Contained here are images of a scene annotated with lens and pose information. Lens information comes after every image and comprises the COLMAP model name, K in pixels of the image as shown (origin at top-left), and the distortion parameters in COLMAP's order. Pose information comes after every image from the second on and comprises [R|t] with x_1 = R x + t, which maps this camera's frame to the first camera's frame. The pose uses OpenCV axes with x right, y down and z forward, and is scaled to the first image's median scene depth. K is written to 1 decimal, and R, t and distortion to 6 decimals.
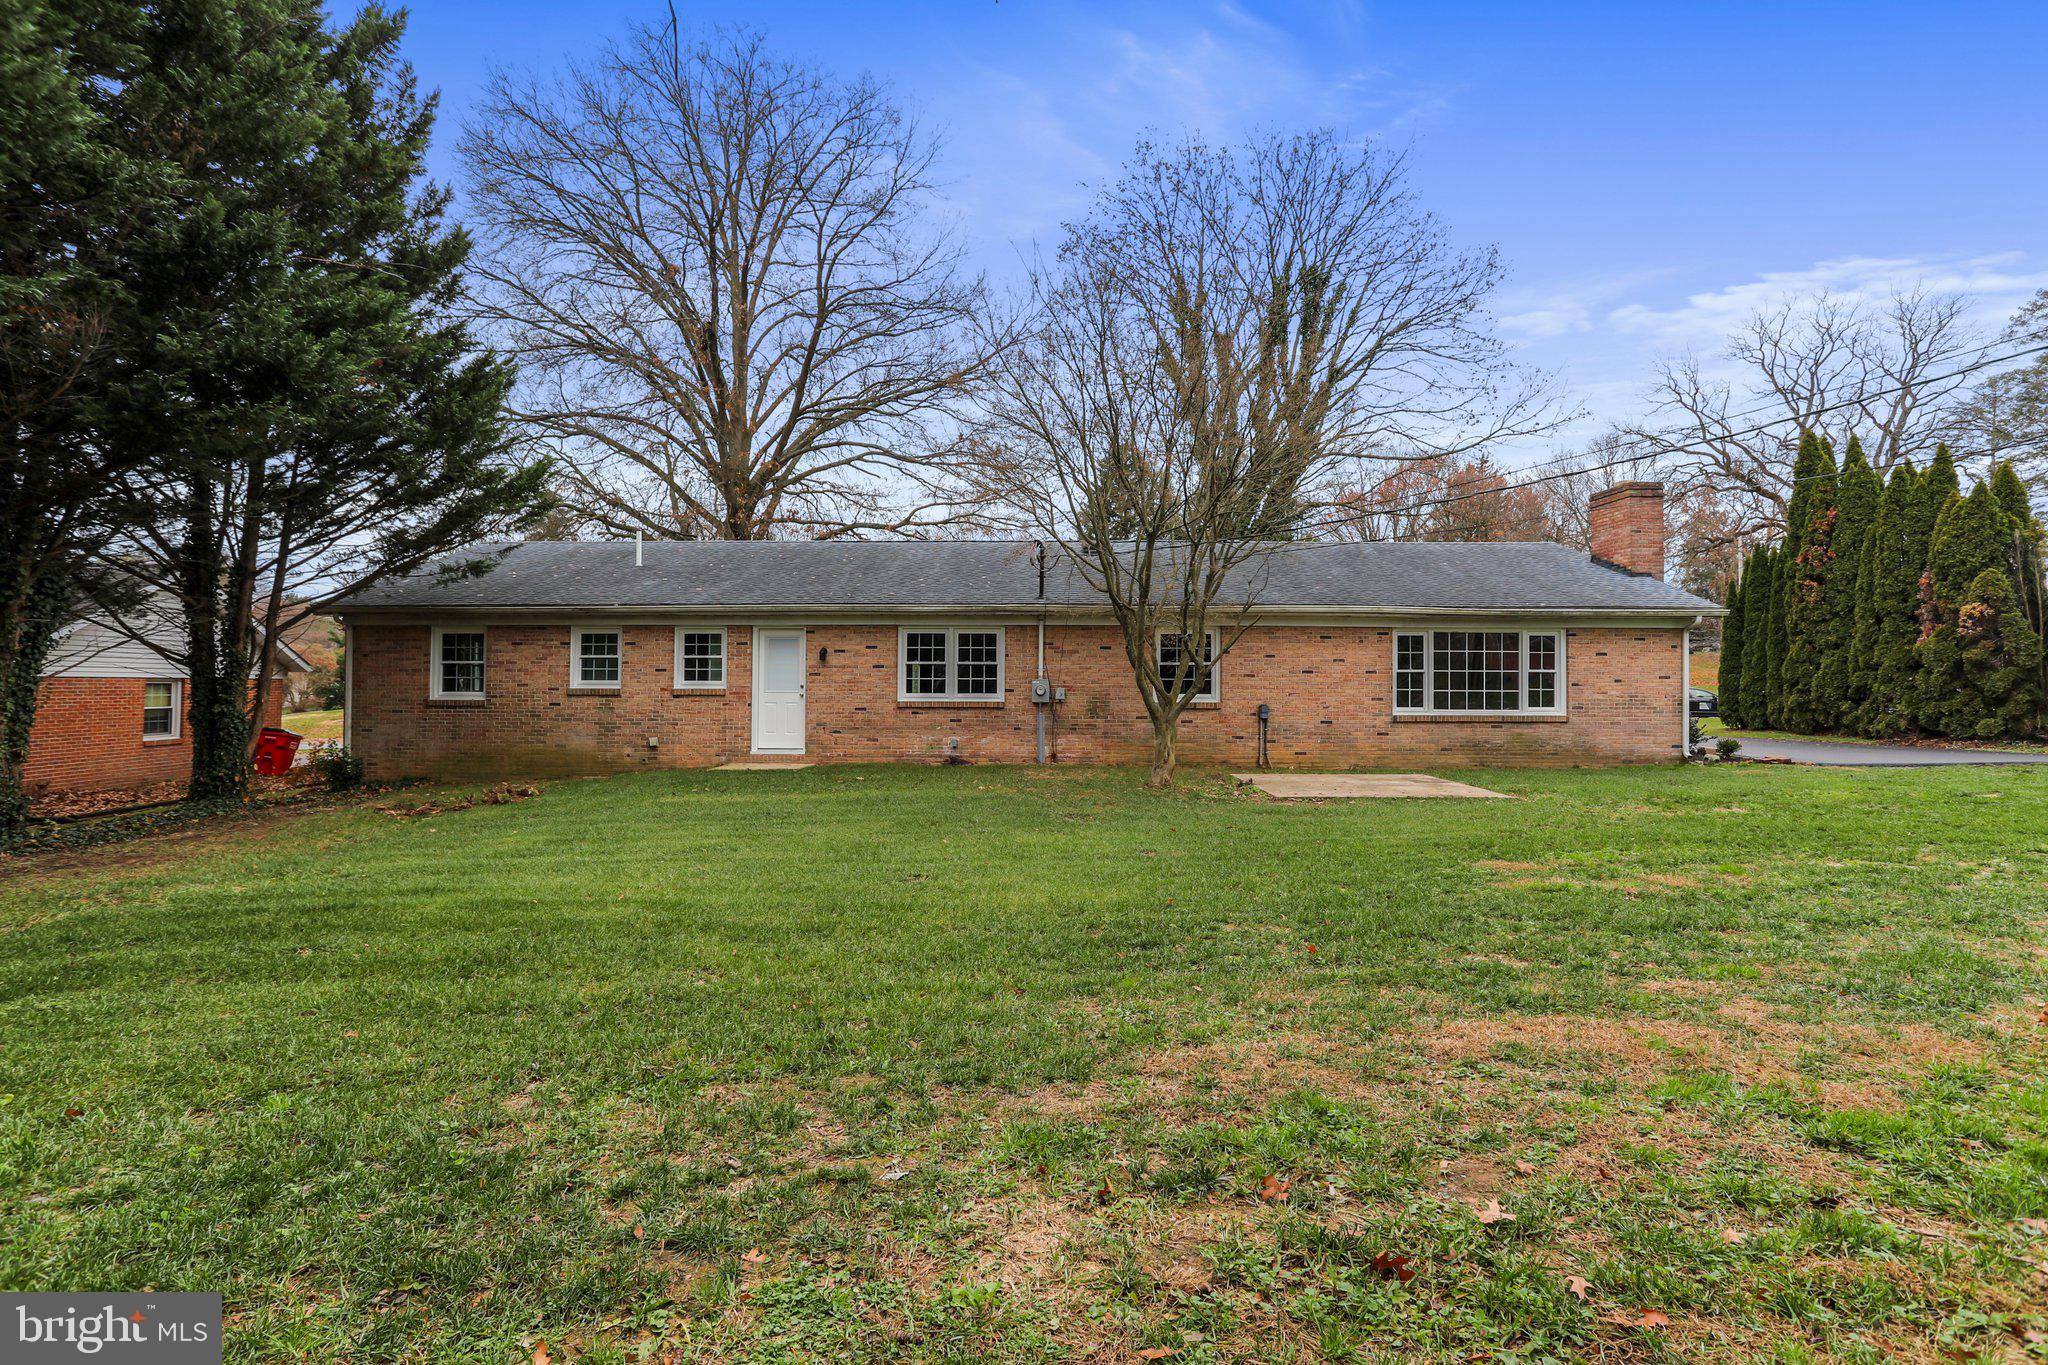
lens RADIAL K [[989.6, 0, 1028.6], [0, 989.6, 696.1], [0, 0, 1]] dist [-0.049721, 0.030960]
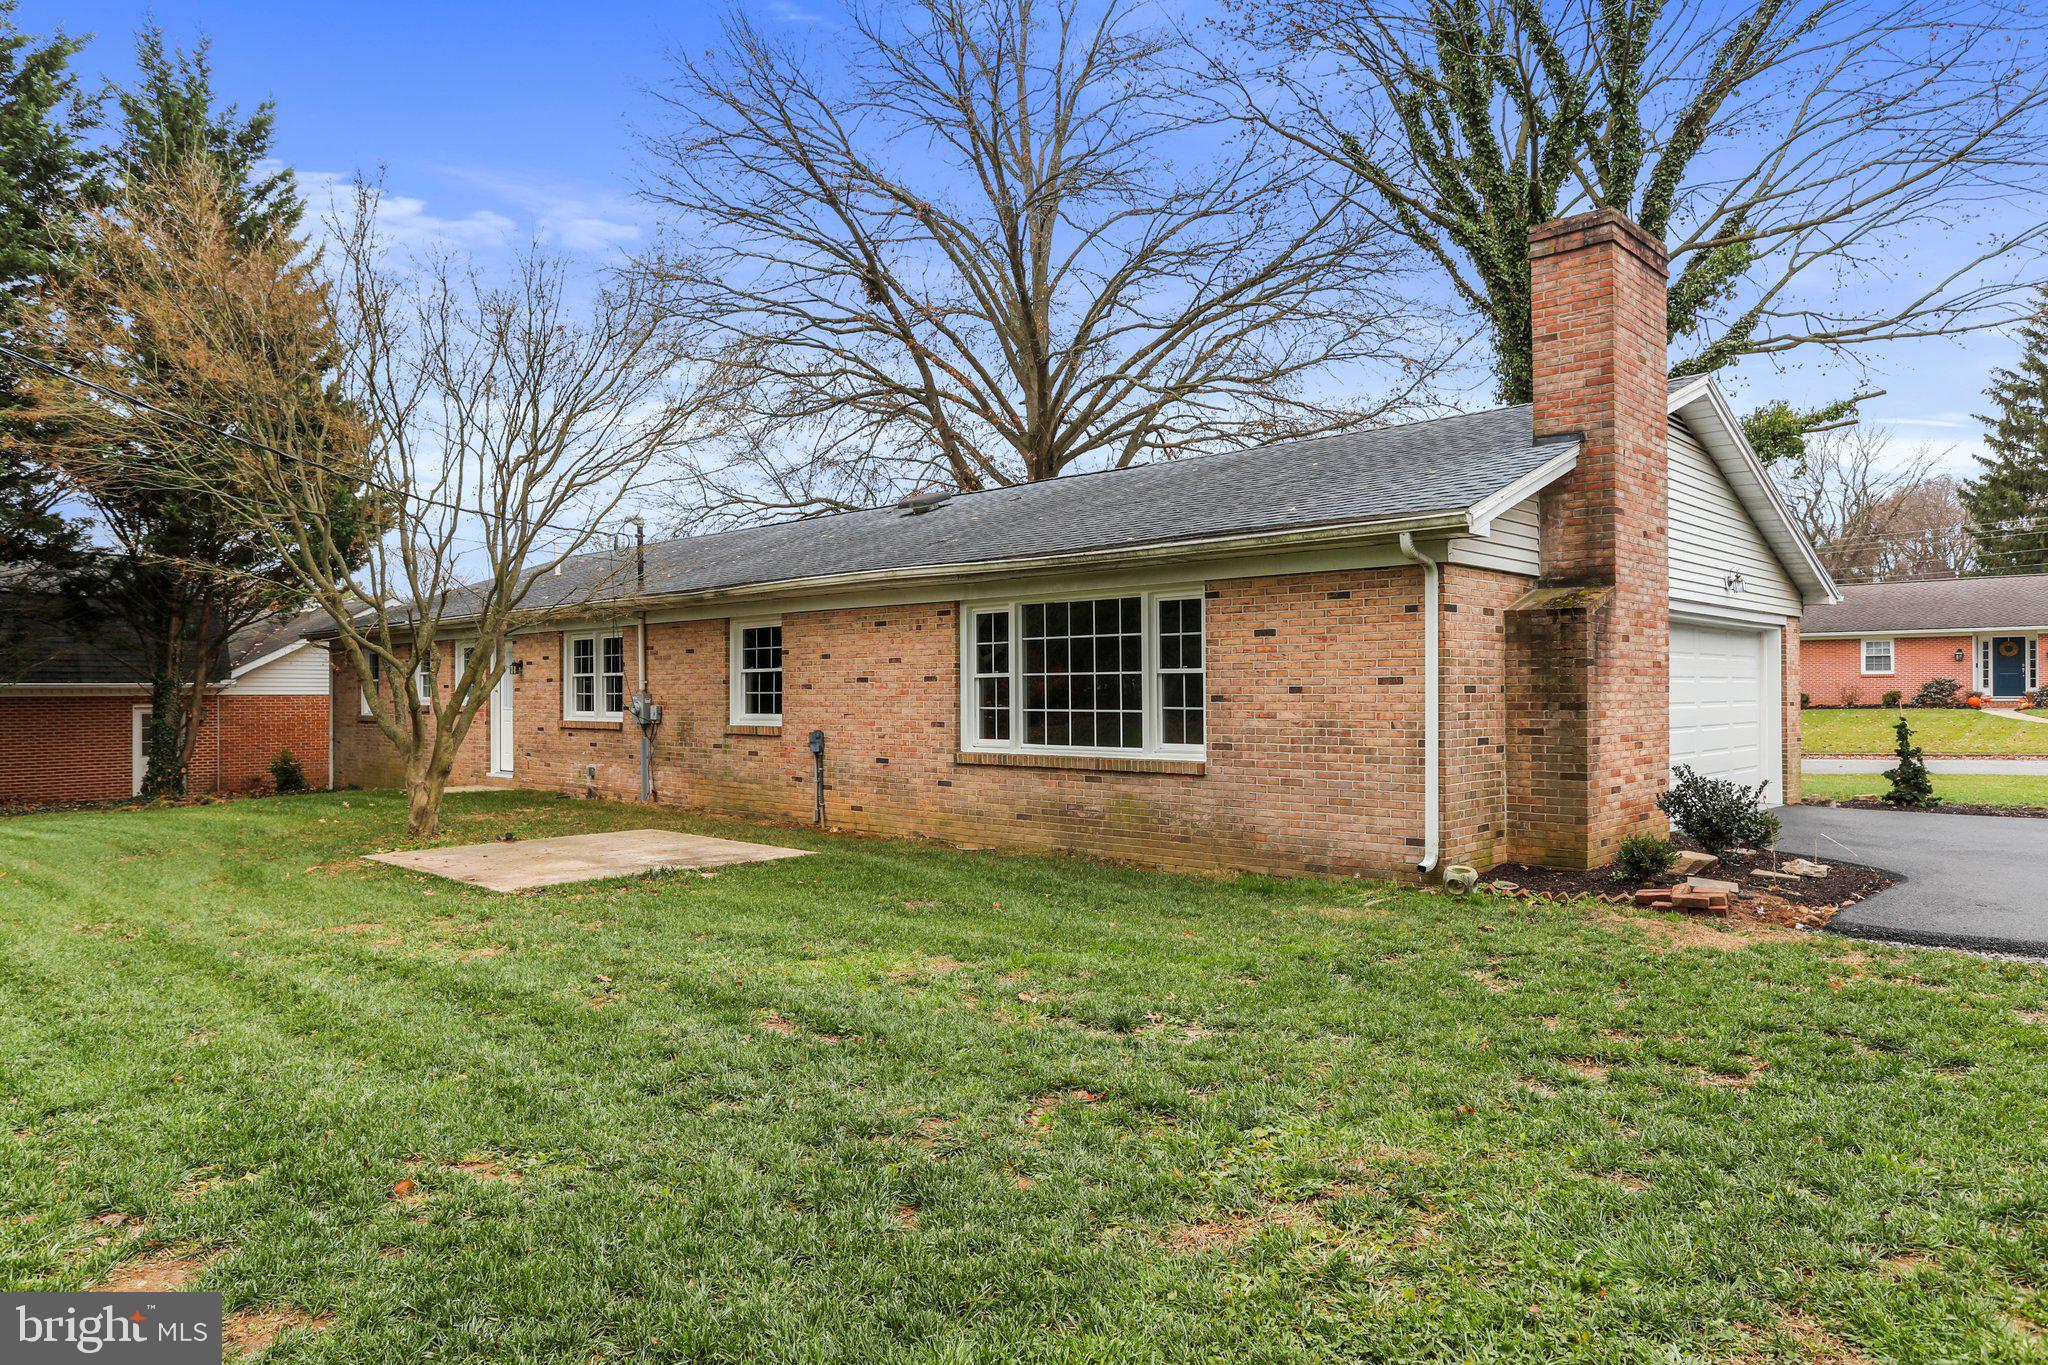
lens RADIAL K [[1296.8, 0, 1121.5], [0, 1296.8, 729.8], [0, 0, 1]] dist [0.000198, 0.000321]
pose [[0.729463, 0.013871, -0.683880, 0.968960], [0.002902, 0.999723, 0.023371, -0.011458], [0.684014, -0.019033, 0.729220, 0.505374]]
